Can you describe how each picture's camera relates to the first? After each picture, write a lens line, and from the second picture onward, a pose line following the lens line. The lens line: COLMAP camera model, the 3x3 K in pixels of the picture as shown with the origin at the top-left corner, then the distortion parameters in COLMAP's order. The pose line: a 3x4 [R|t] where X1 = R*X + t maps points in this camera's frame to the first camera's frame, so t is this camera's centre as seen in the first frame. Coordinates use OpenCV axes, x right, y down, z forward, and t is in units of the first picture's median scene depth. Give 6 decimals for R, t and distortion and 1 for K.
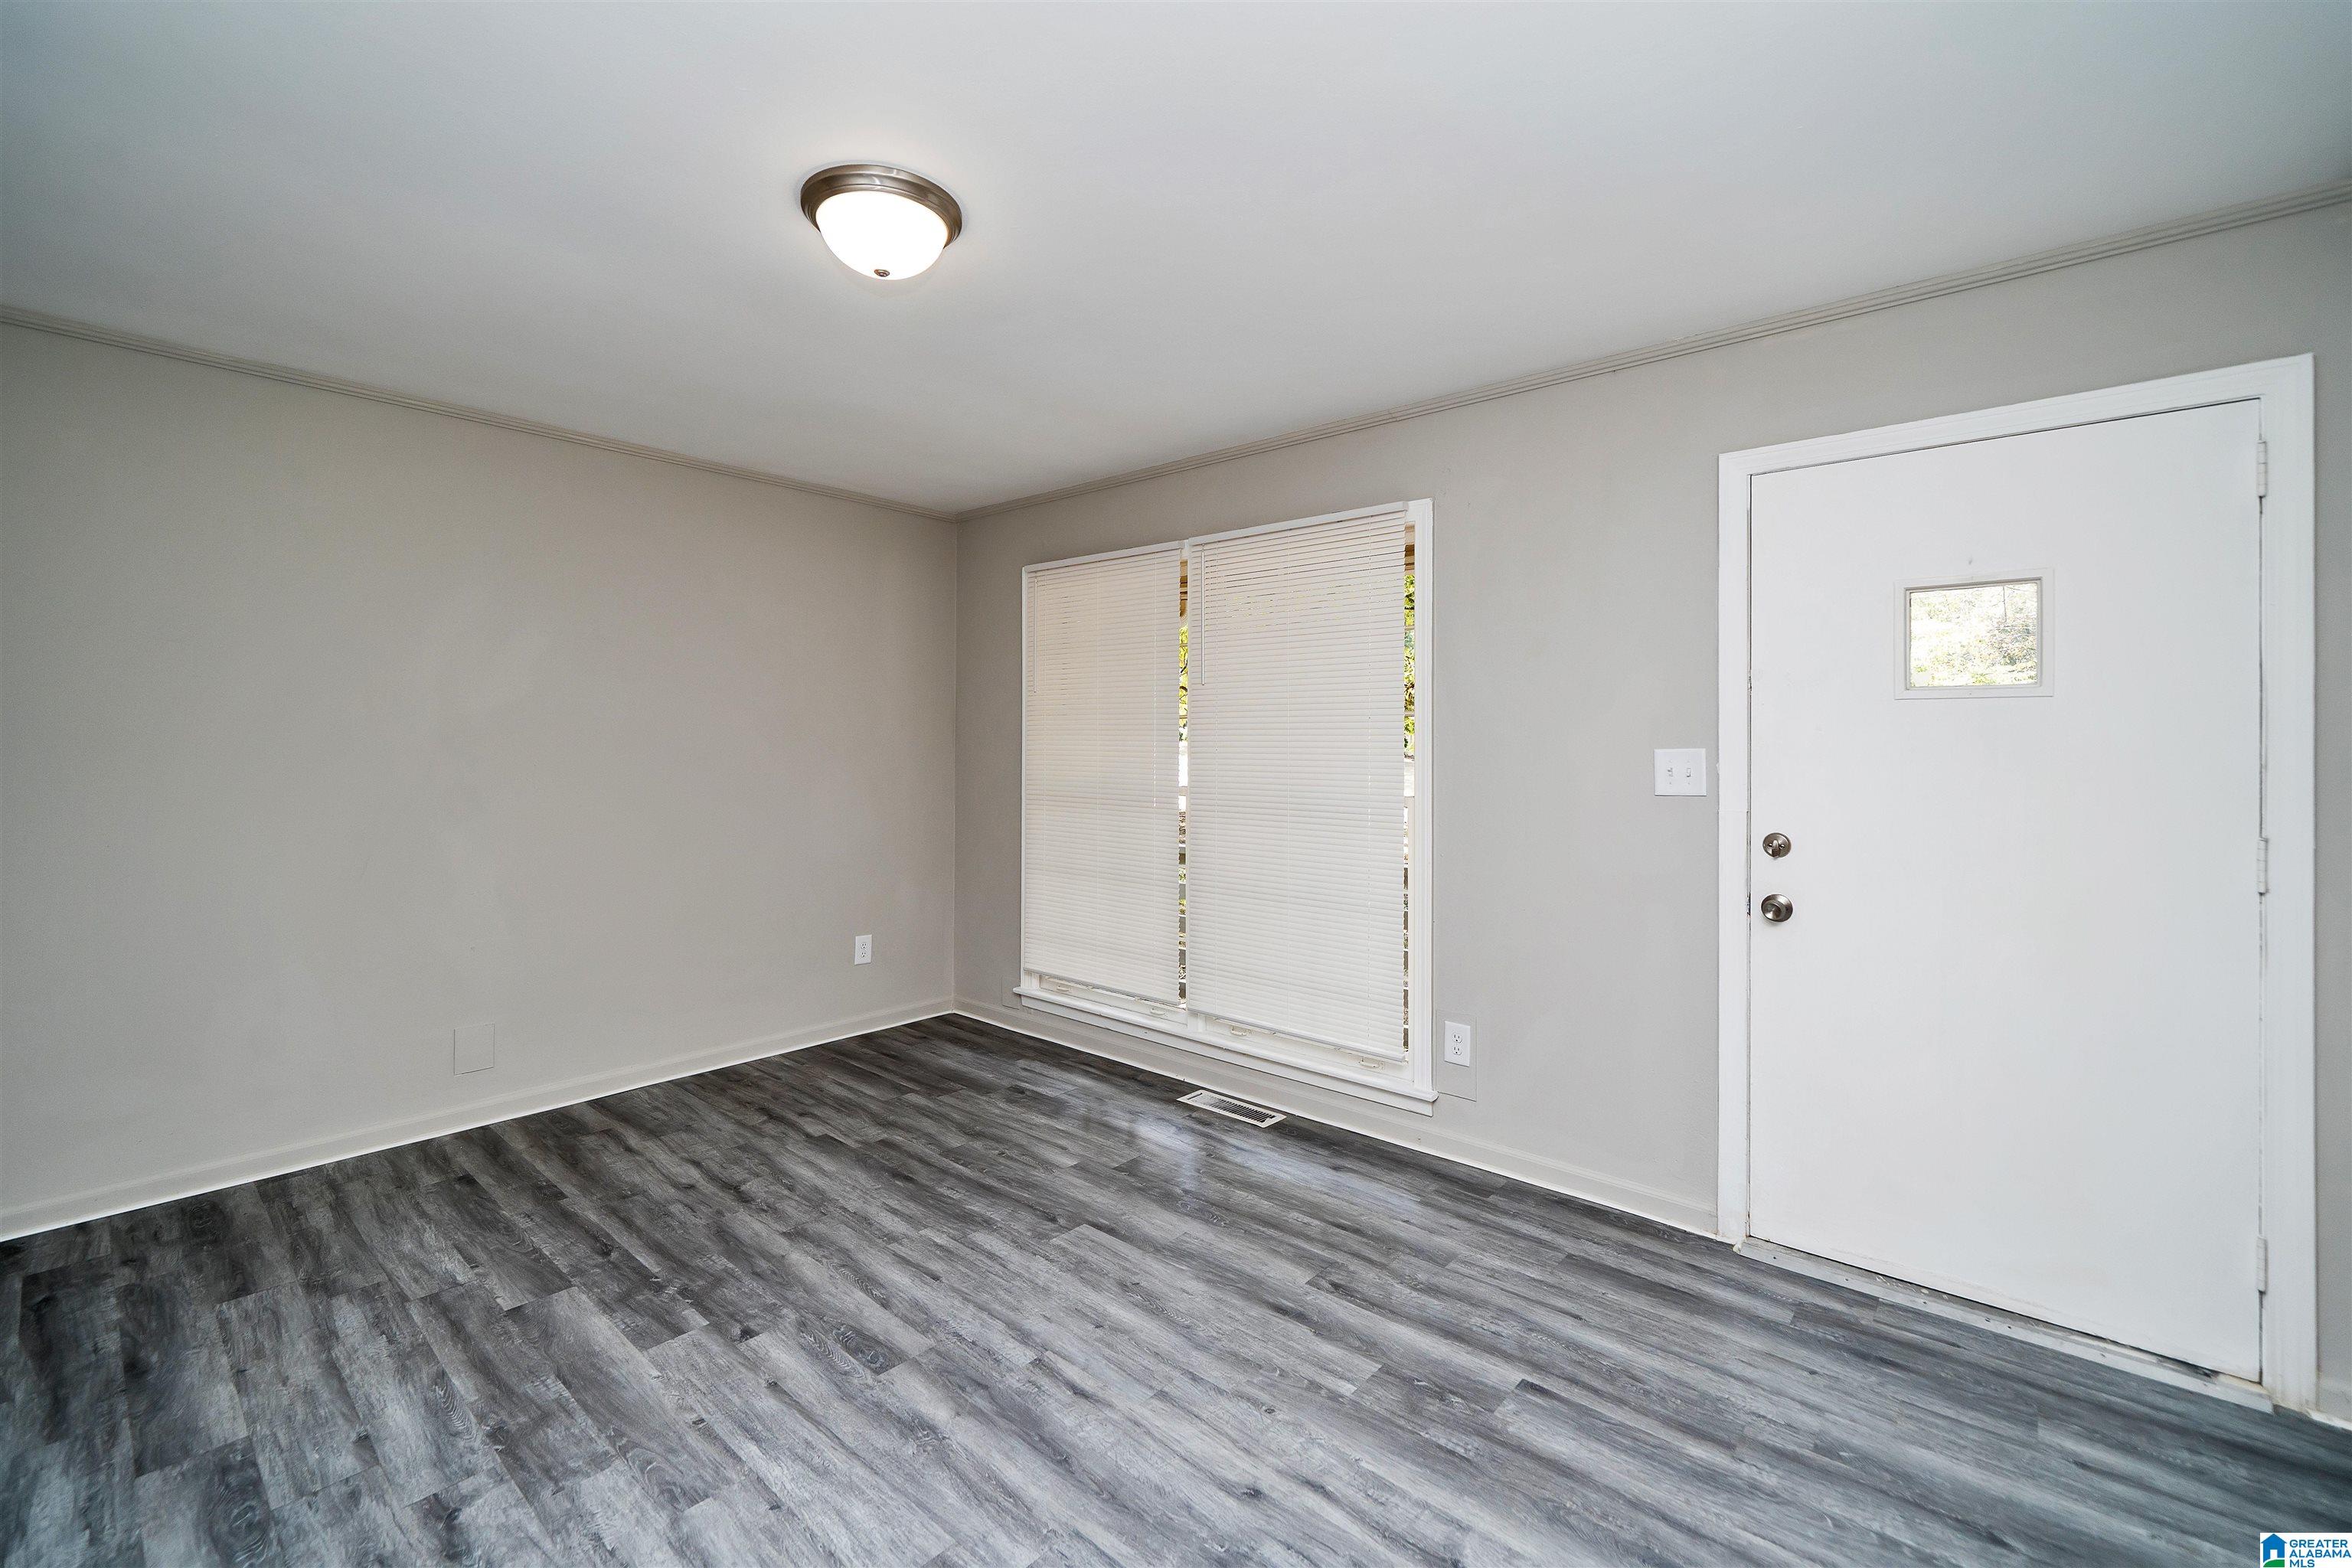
lens RADIAL K [[967.3, 0, 1179.1], [0, 967.3, 745.2], [0, 0, 1]] dist [0.000264, 0.000079]
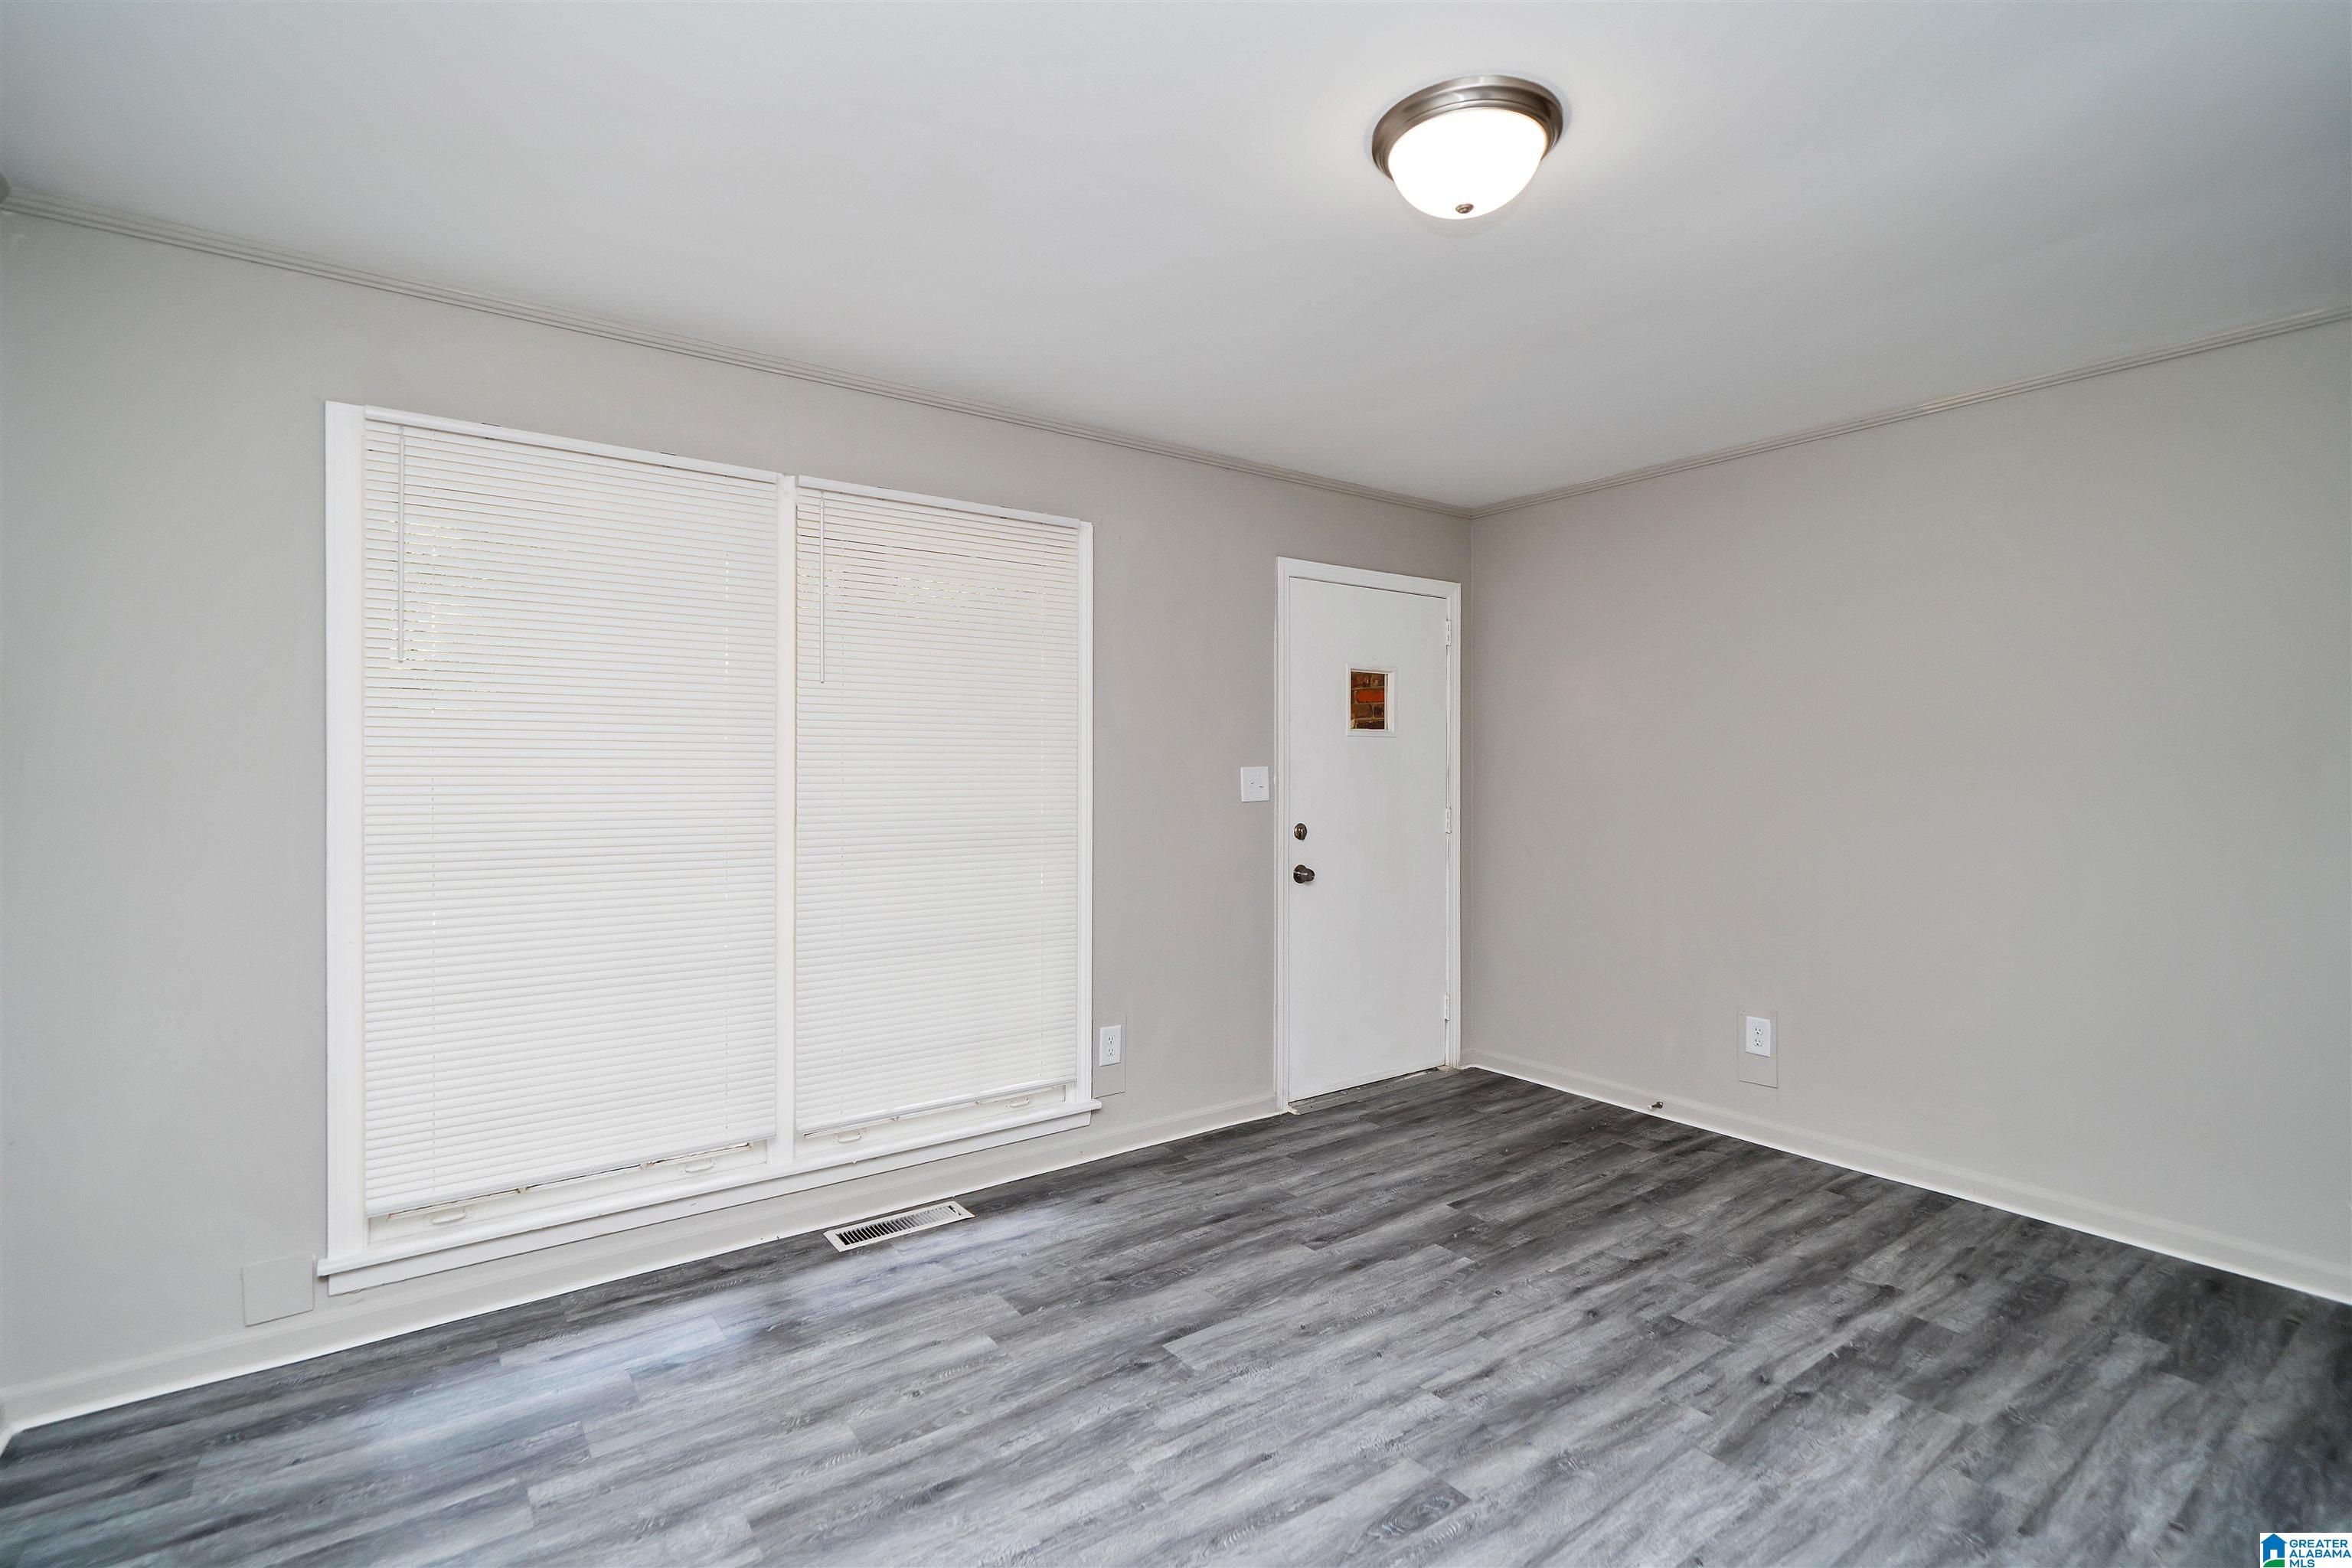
lens RADIAL K [[1079.6, 0, 1129.3], [0, 1079.6, 770.3], [0, 0, 1]] dist [0.004609, -0.000224]
pose [[0.250960, -0.007790, 0.967966, -1.053893], [-0.001770, 0.999962, 0.008506, -0.003671], [-0.967996, -0.003848, 0.250937, 0.846490]]
